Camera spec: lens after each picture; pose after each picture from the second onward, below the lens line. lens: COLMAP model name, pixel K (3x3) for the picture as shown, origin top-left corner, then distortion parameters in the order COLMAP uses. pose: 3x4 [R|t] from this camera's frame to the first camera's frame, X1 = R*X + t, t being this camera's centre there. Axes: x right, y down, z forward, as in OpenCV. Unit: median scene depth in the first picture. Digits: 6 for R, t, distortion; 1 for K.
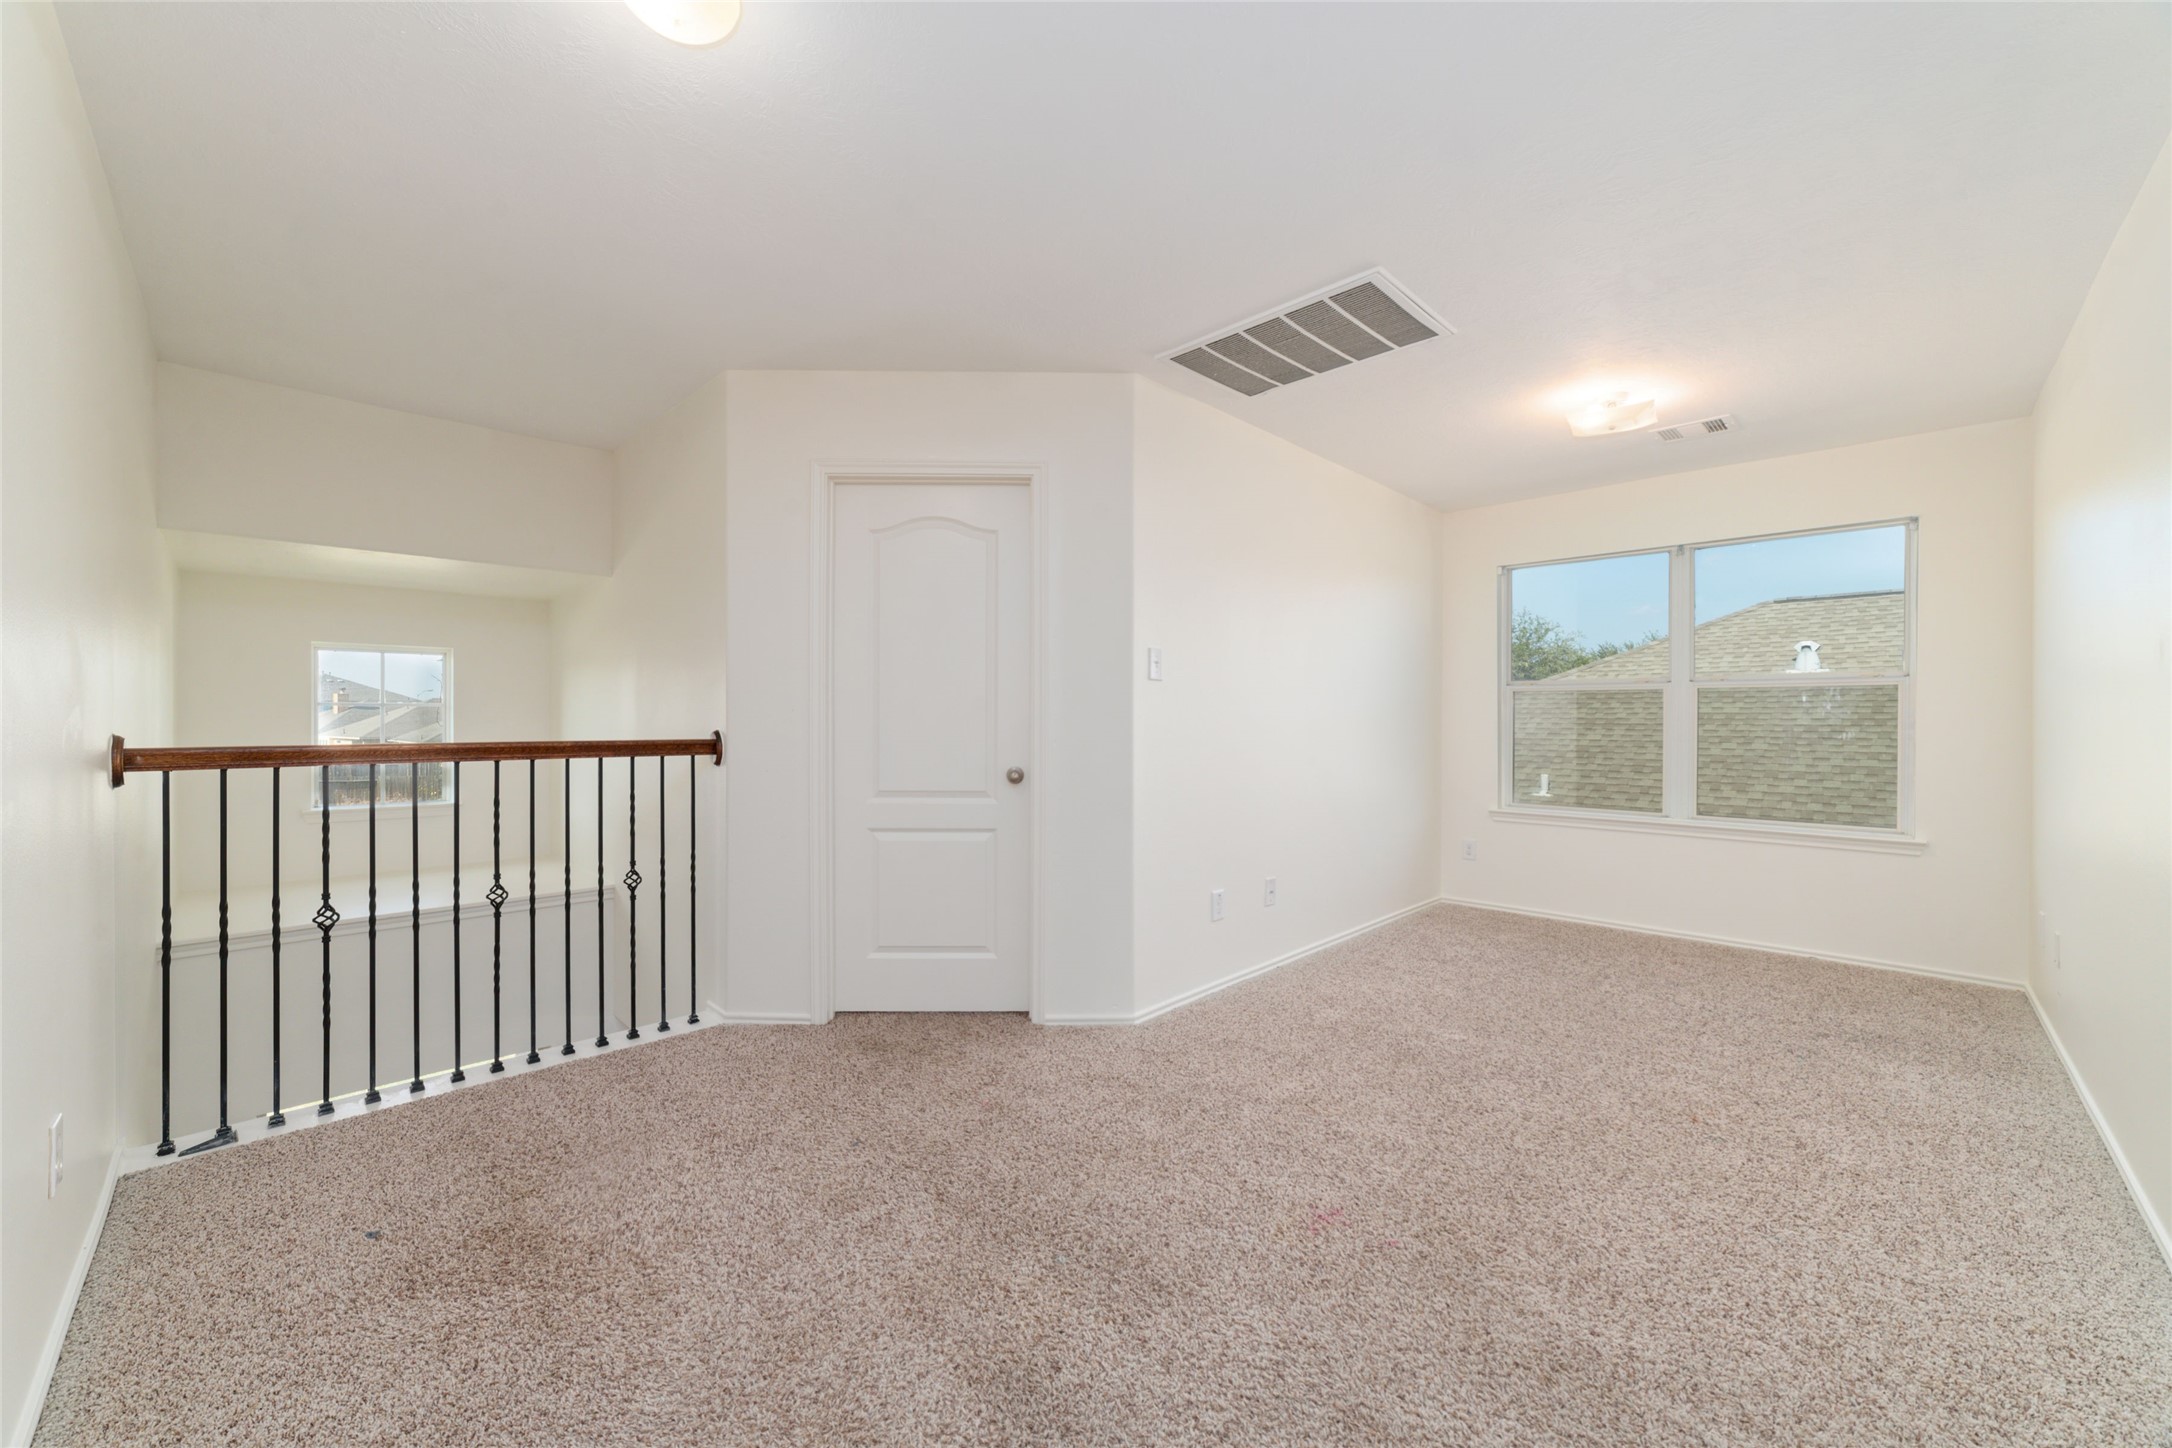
lens RADIAL K [[820.3, 0, 1085.7], [0, 820.3, 717.2], [0, 0, 1]] dist [-0.006510, 0.000090]
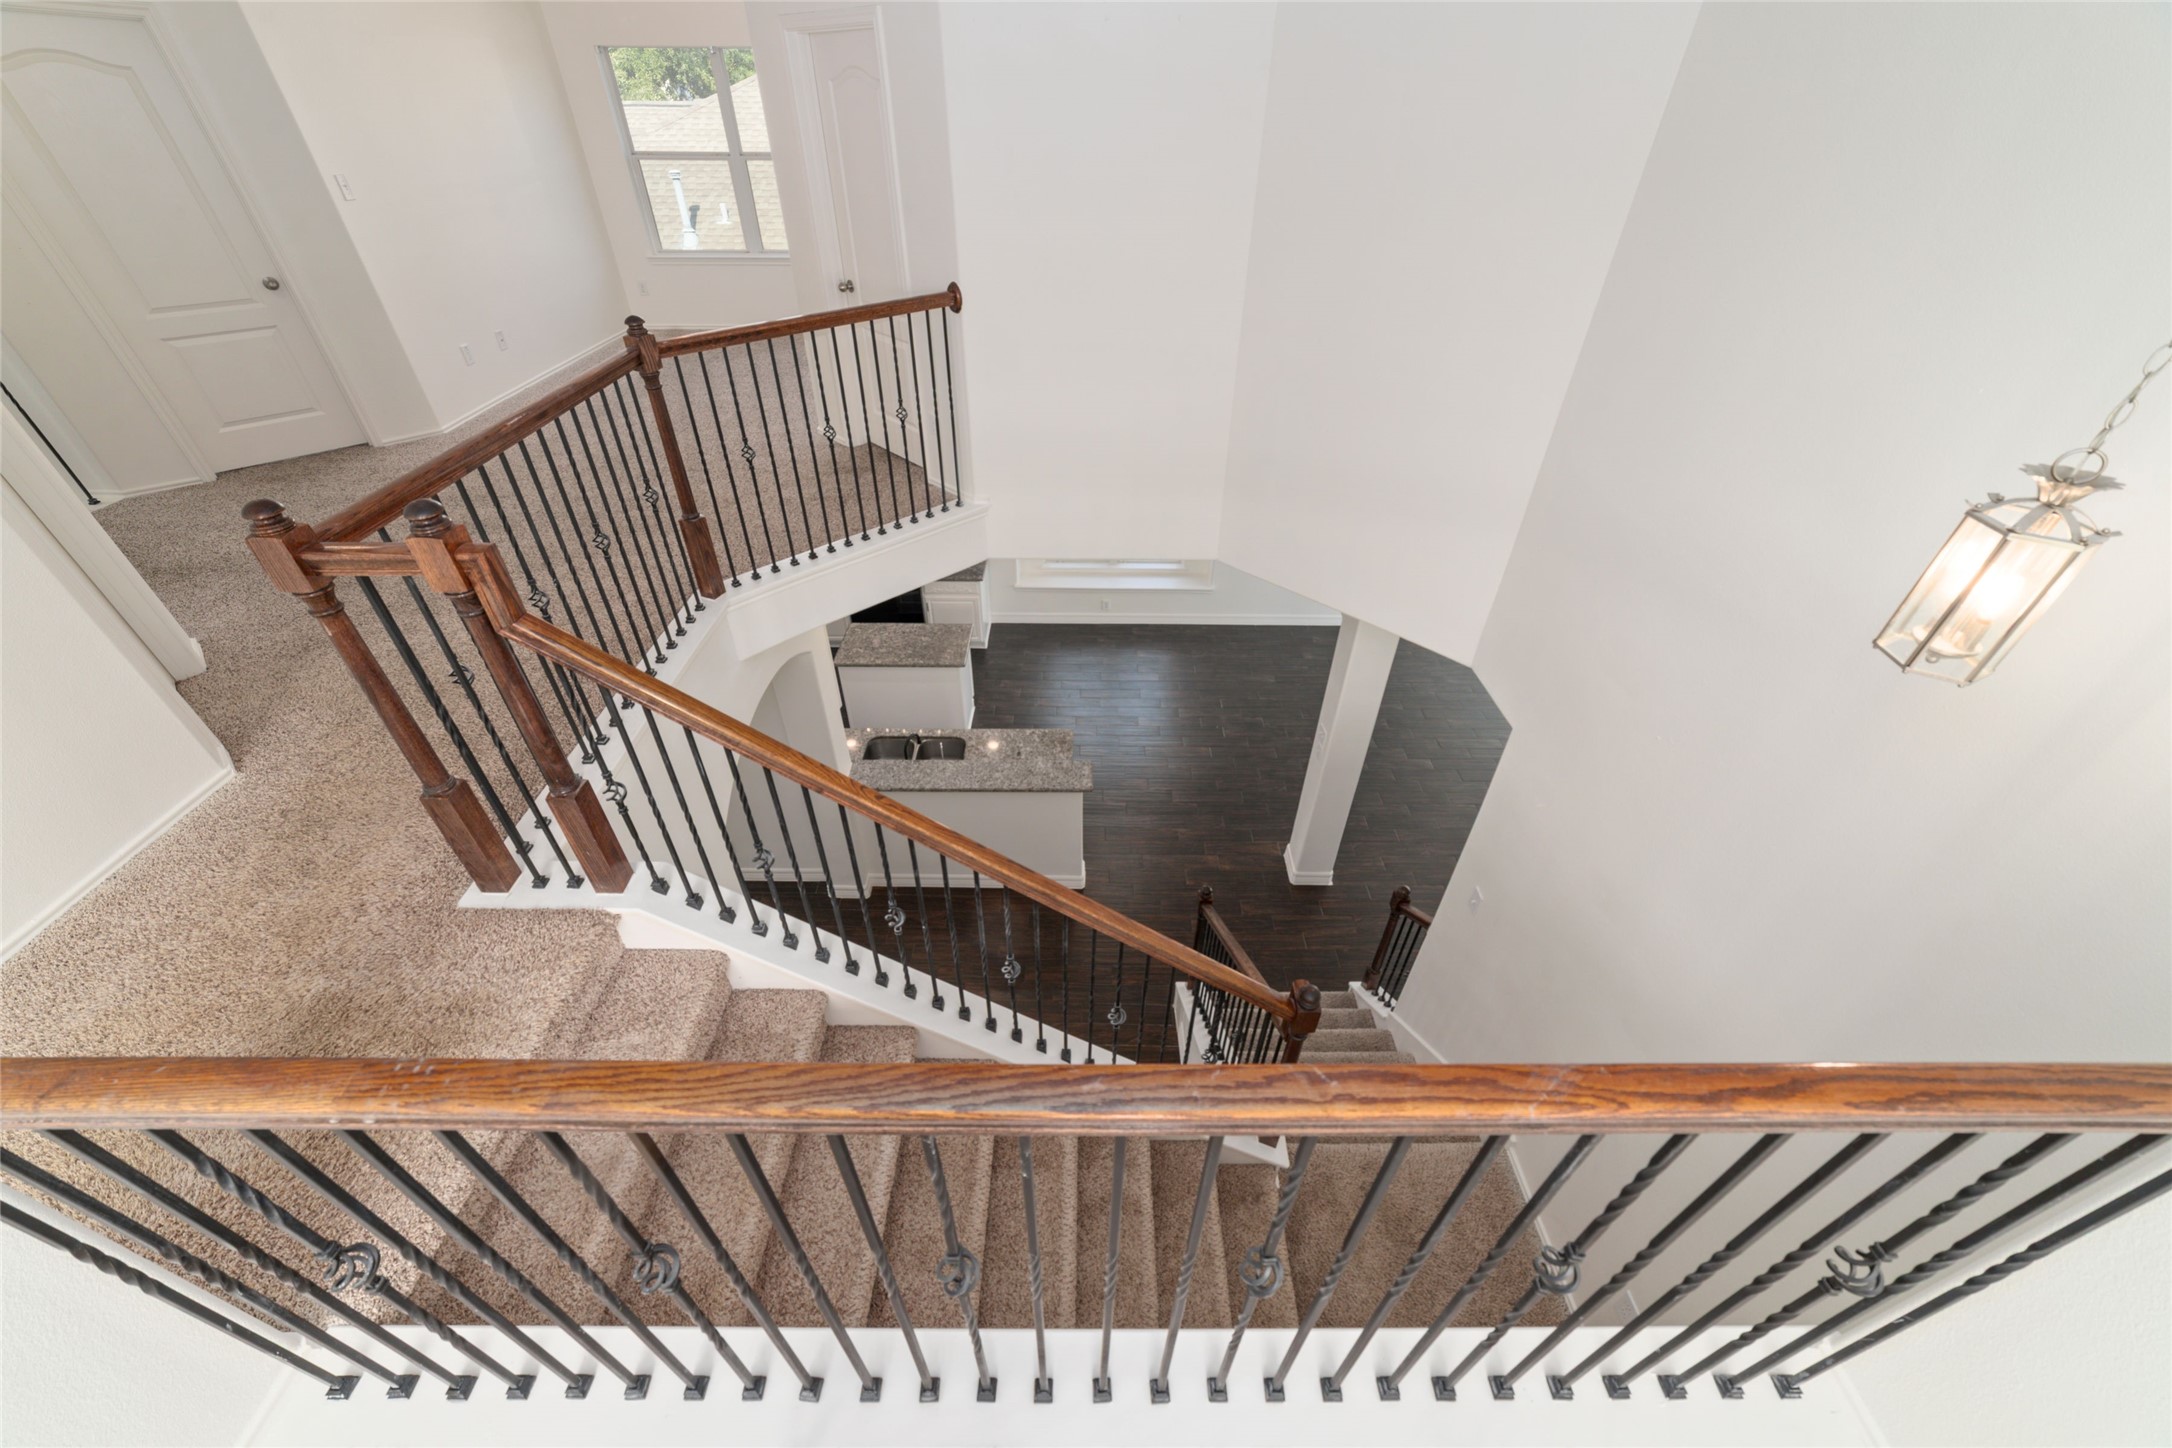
lens RADIAL K [[820.3, 0, 1085.7], [0, 820.3, 717.2], [0, 0, 1]] dist [-0.006510, 0.000090]
pose [[0.705048, -0.425674, 0.567194, -0.219659], [-0.013279, 0.791747, 0.610705, -0.225935], [-0.709035, -0.438108, 0.552567, -1.186020]]
